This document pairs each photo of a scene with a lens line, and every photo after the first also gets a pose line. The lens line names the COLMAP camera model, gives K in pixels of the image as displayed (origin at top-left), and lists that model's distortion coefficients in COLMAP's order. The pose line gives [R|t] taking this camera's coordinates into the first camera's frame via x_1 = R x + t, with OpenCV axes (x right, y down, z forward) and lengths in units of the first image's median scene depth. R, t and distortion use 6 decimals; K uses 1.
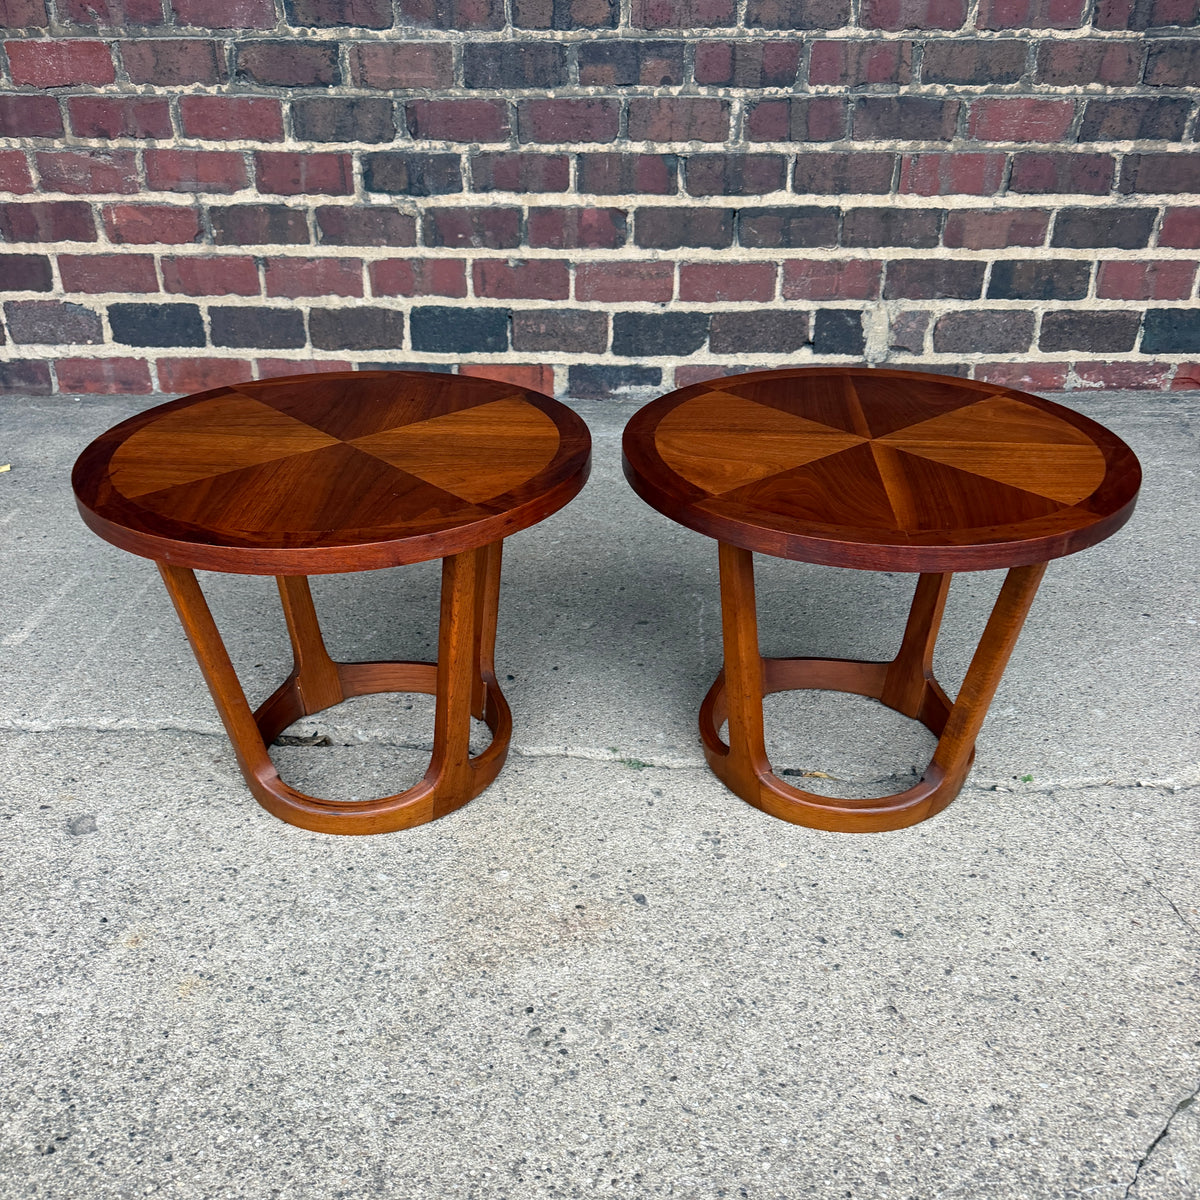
lens RADIAL K [[1149.0, 0, 592.3], [0, 1149.0, 606.6], [0, 0, 1]] dist [-0.010040, 0.000000]
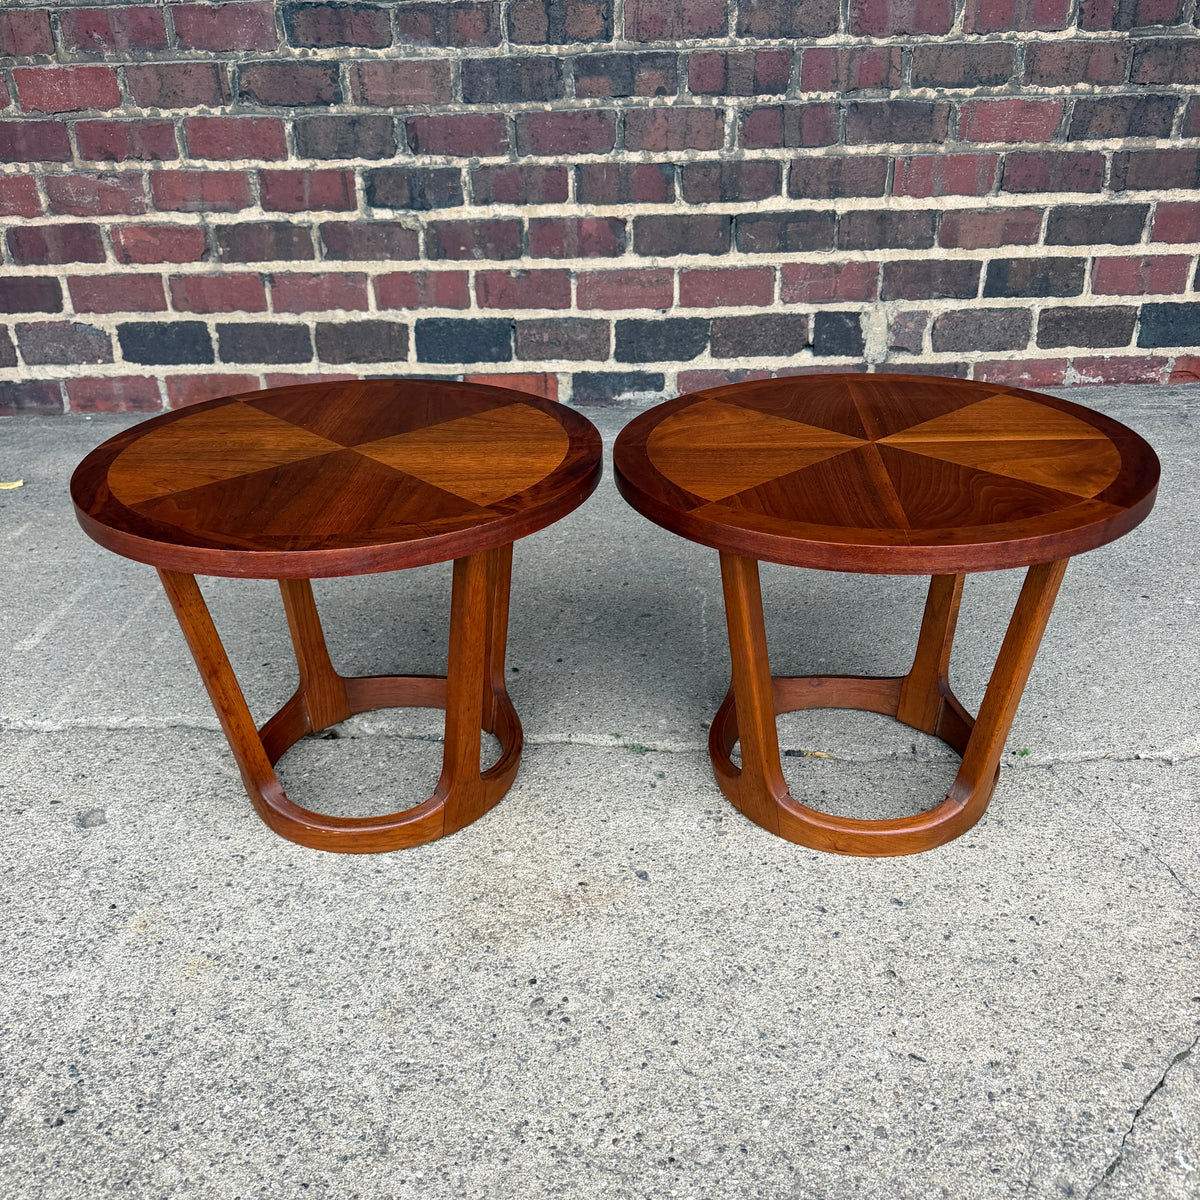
lens RADIAL K [[1149.0, 0, 605.7], [0, 1149.0, 604.3], [0, 0, 1]] dist [-0.010040, 0.000000]
pose [[0.999731, -0.022718, -0.004599, 0.011667], [0.022604, 0.999471, -0.023383, 0.023400], [0.005128, 0.023272, 0.999716, -0.009802]]
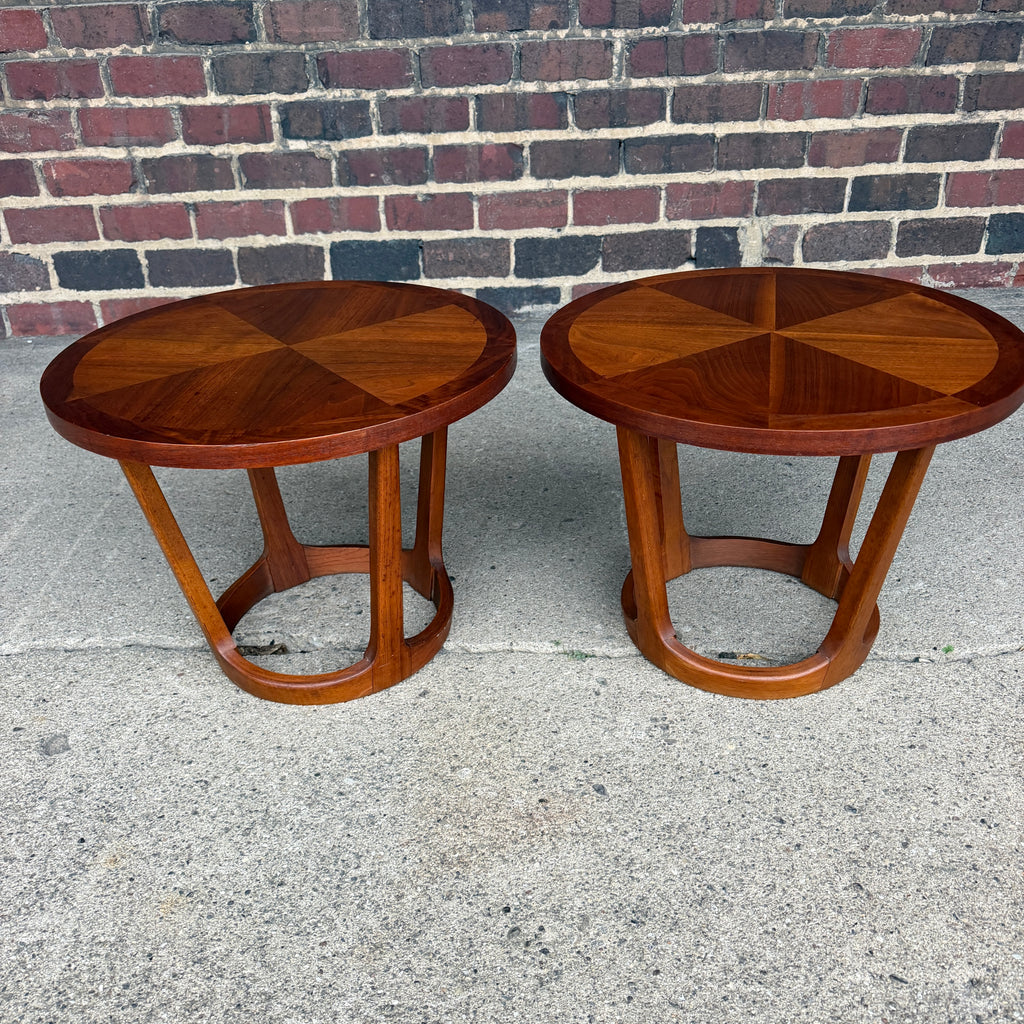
lens RADIAL K [[980.5, 0, 508.6], [0, 980.5, 512.4], [0, 0, 1]] dist [-0.010040, 0.000000]
pose [[0.998387, -0.051994, 0.022793, -0.028804], [0.051747, 0.998597, 0.011273, -0.005716], [-0.023348, -0.010075, 0.999677, 0.070049]]
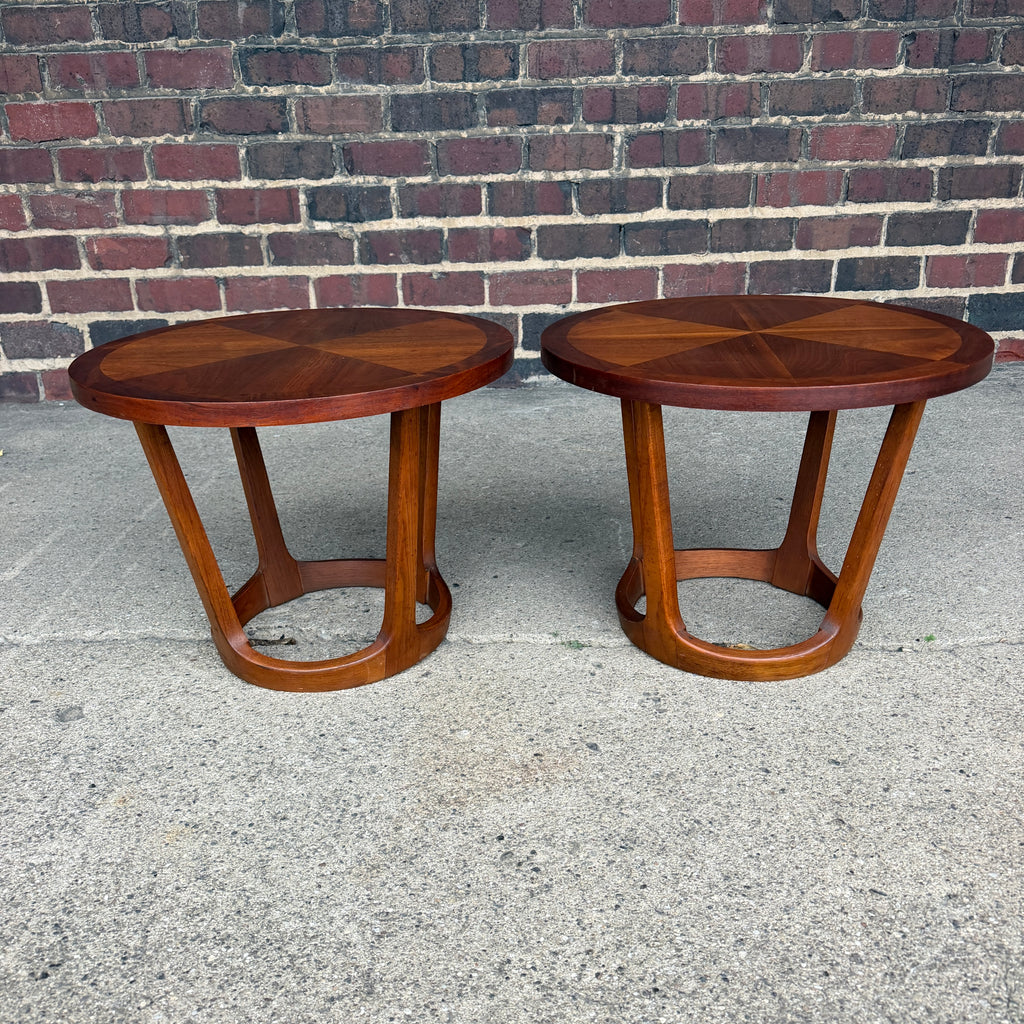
lens RADIAL K [[980.5, 0, 515.6], [0, 980.5, 510.5], [0, 0, 1]] dist [-0.010040, 0.000000]
pose [[0.998927, -0.039644, 0.023953, -0.026598], [0.042300, 0.991501, -0.123030, 0.086692], [-0.018872, 0.123911, 0.992114, 0.035434]]
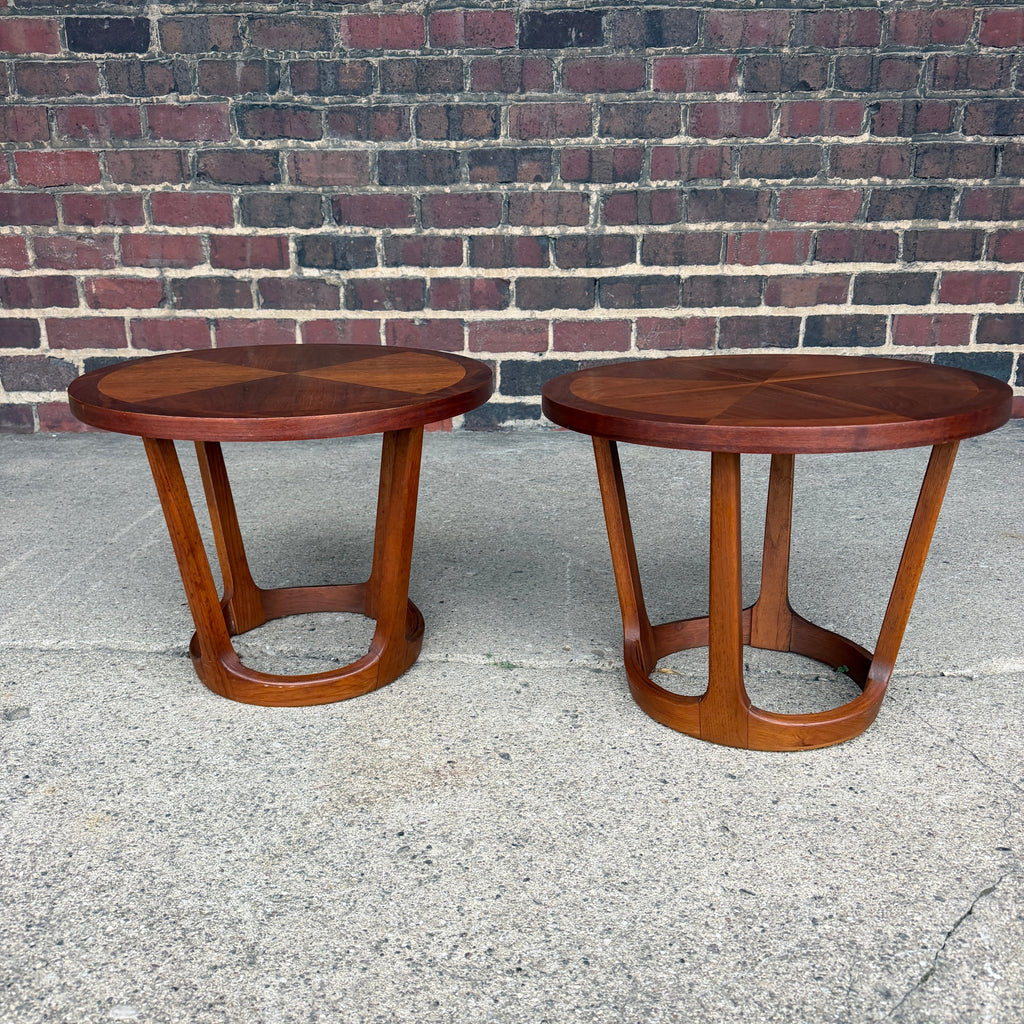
lens RADIAL K [[980.5, 0, 513.8], [0, 980.5, 512.7], [0, 0, 1]] dist [-0.010040, 0.000000]
pose [[0.999884, -0.011001, 0.010567, 0.025879], [0.012705, 0.983979, -0.177833, 0.113885], [-0.008441, 0.177946, 0.984004, 0.004124]]
